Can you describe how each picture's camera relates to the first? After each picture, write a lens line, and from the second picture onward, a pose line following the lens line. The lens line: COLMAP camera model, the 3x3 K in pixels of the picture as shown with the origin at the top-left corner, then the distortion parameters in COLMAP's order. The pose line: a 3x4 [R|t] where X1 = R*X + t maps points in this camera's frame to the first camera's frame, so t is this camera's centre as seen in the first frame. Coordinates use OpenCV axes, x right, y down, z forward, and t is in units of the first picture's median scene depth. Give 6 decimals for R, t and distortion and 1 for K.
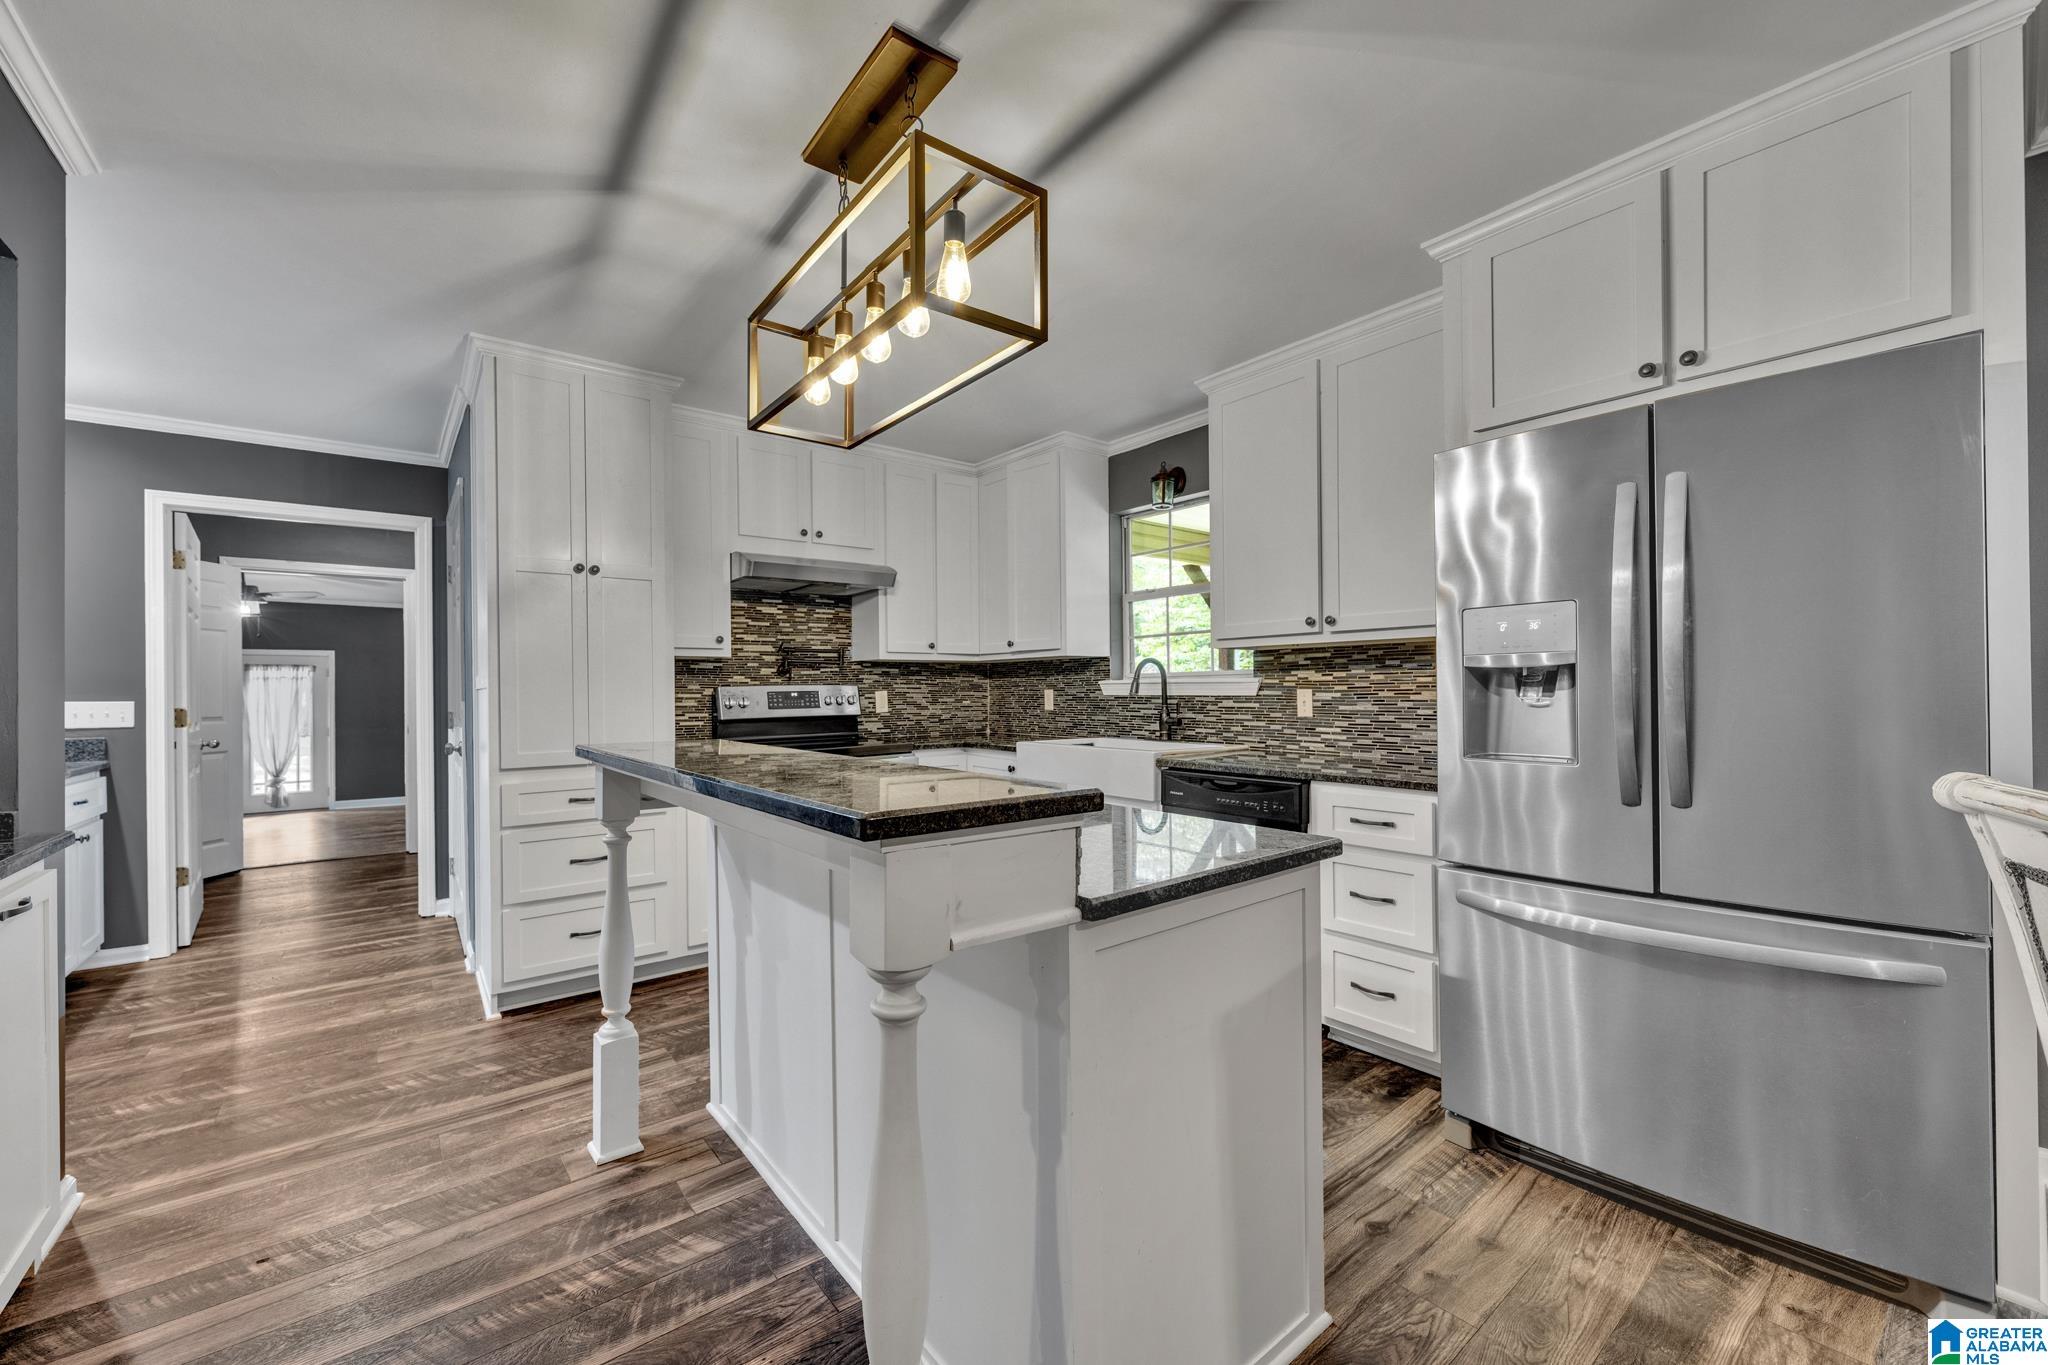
lens RADIAL K [[808.4, 0, 1023.1], [0, 808.4, 688.7], [0, 0, 1]] dist [-0.000902, -0.000392]
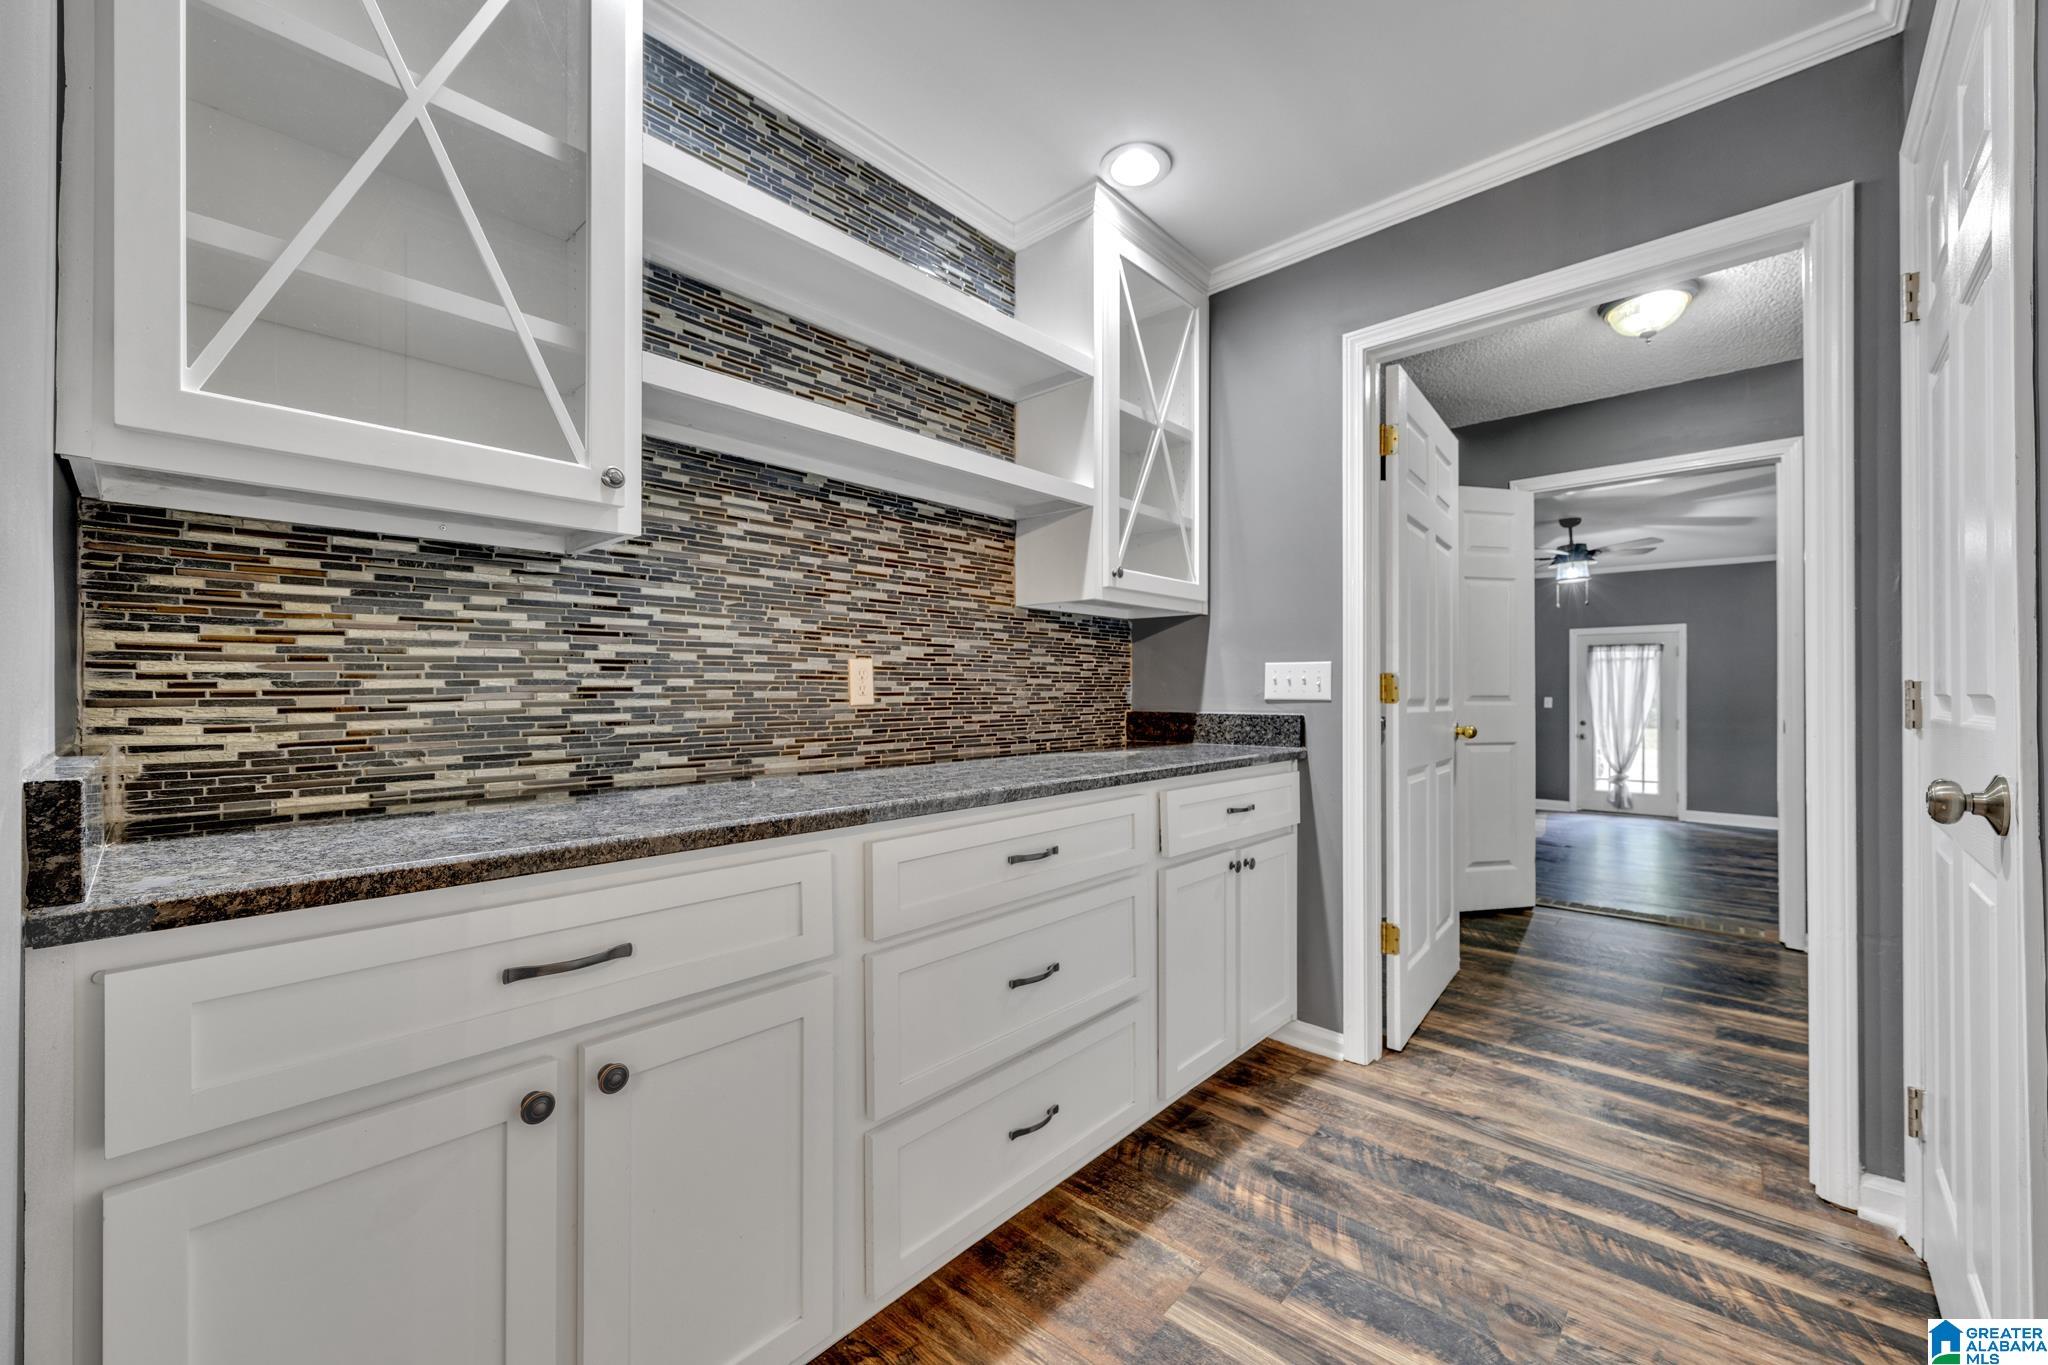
lens RADIAL K [[808.4, 0, 1023.1], [0, 808.4, 688.7], [0, 0, 1]] dist [-0.000902, -0.000392]
pose [[0.162574, 0.005914, -0.986679, -0.171756], [0.001664, 0.999979, 0.006268, 0.012034], [0.986695, -0.002661, 0.162561, 0.226215]]
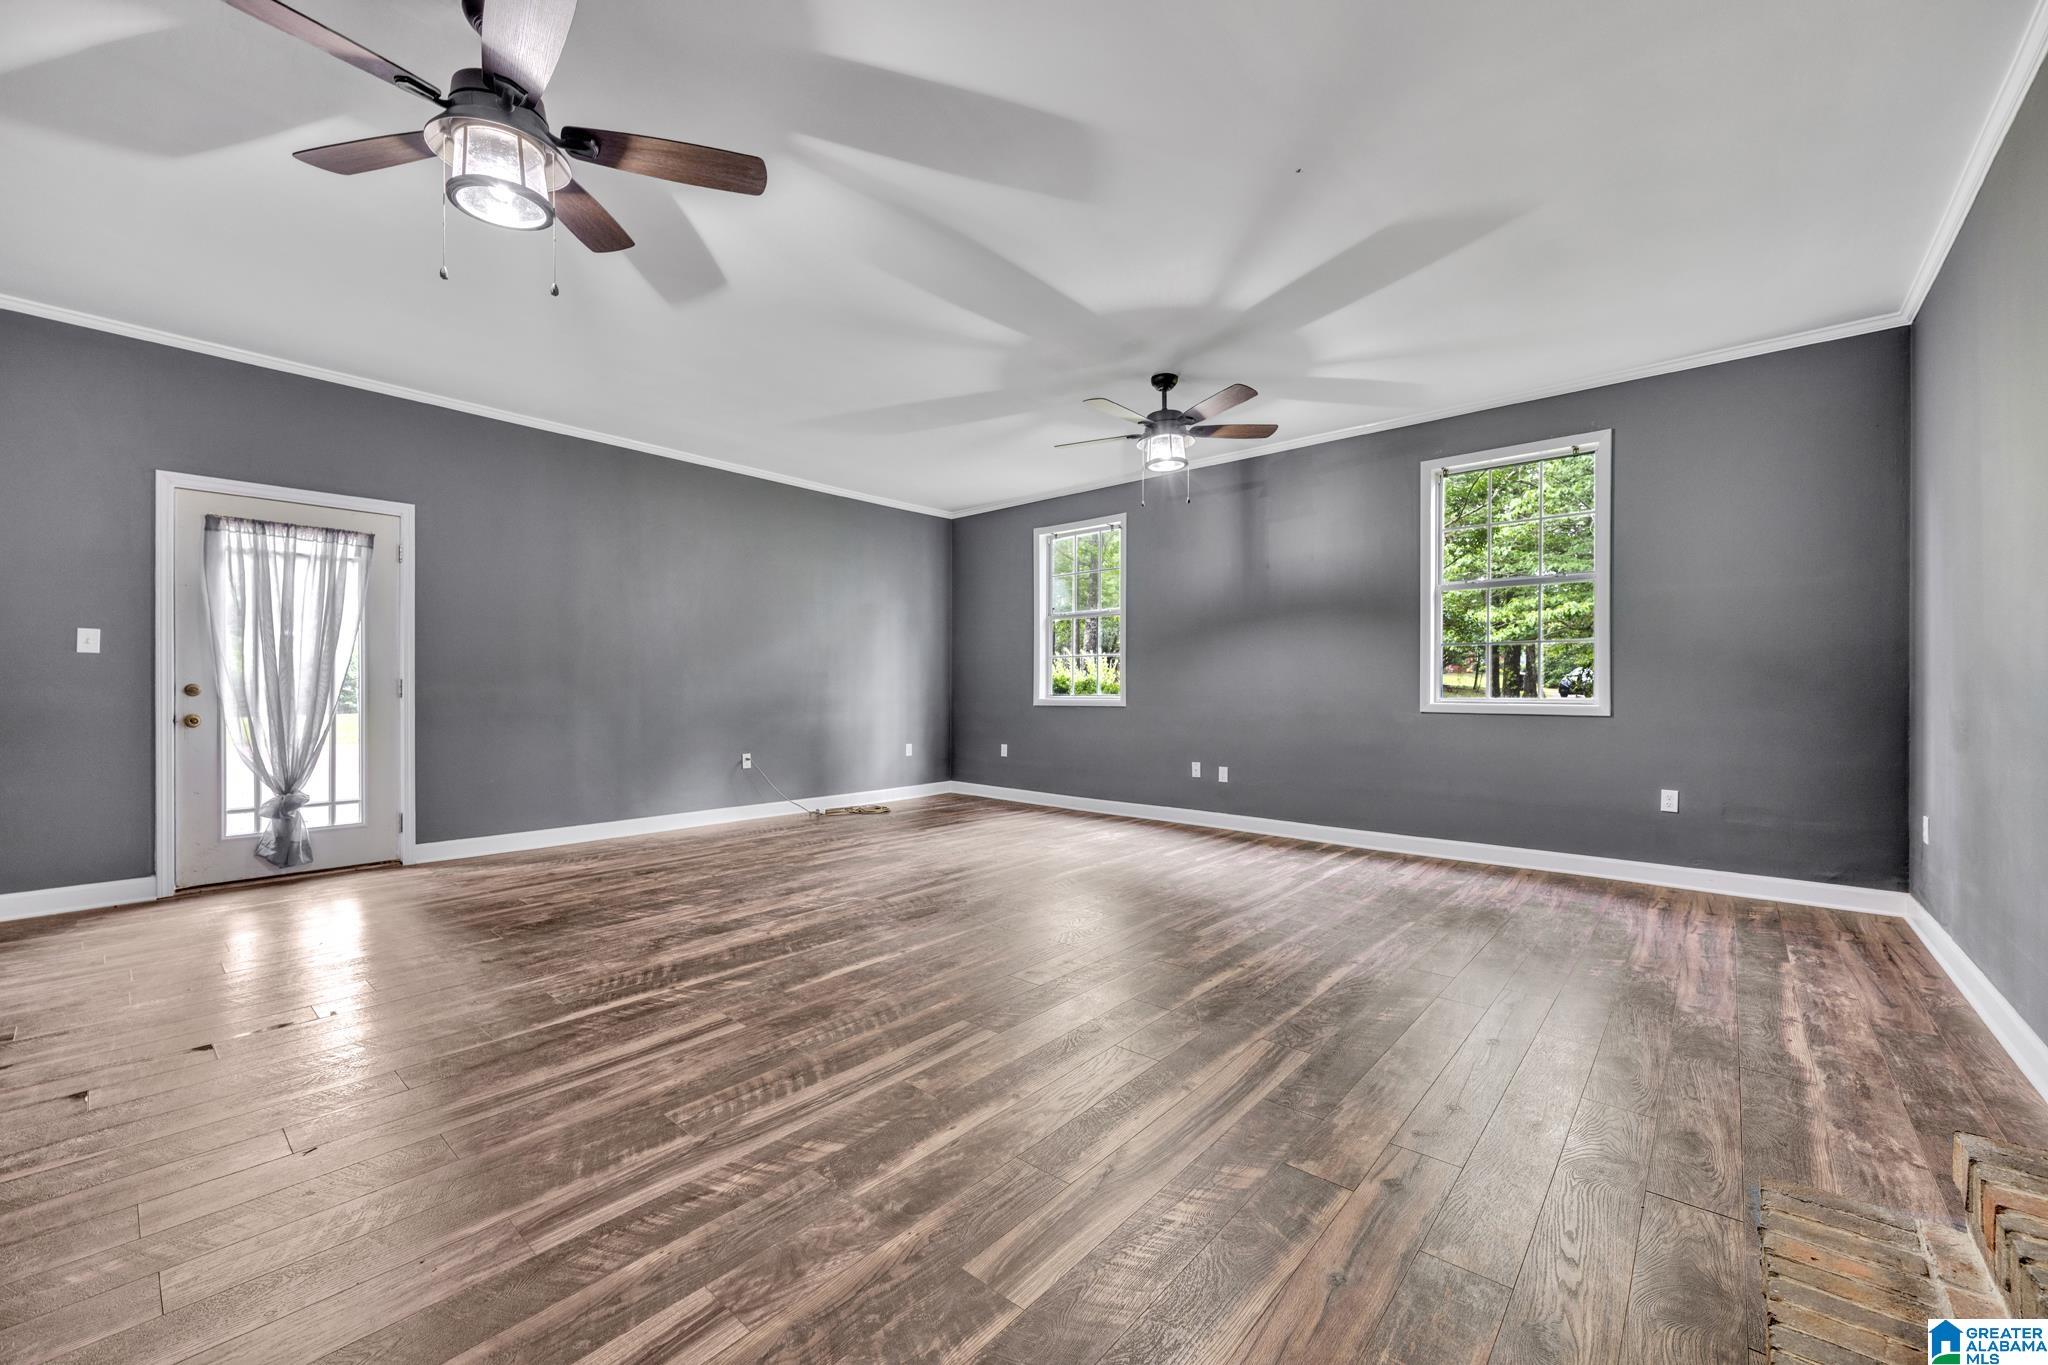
lens RADIAL K [[808.4, 0, 1023.1], [0, 808.4, 688.7], [0, 0, 1]] dist [-0.000902, -0.000392]
pose [[0.984169, 0.008778, 0.177016, -0.633727], [-0.009592, 0.999947, 0.003740, 0.051387], [-0.176974, -0.005379, 0.984201, 0.530946]]
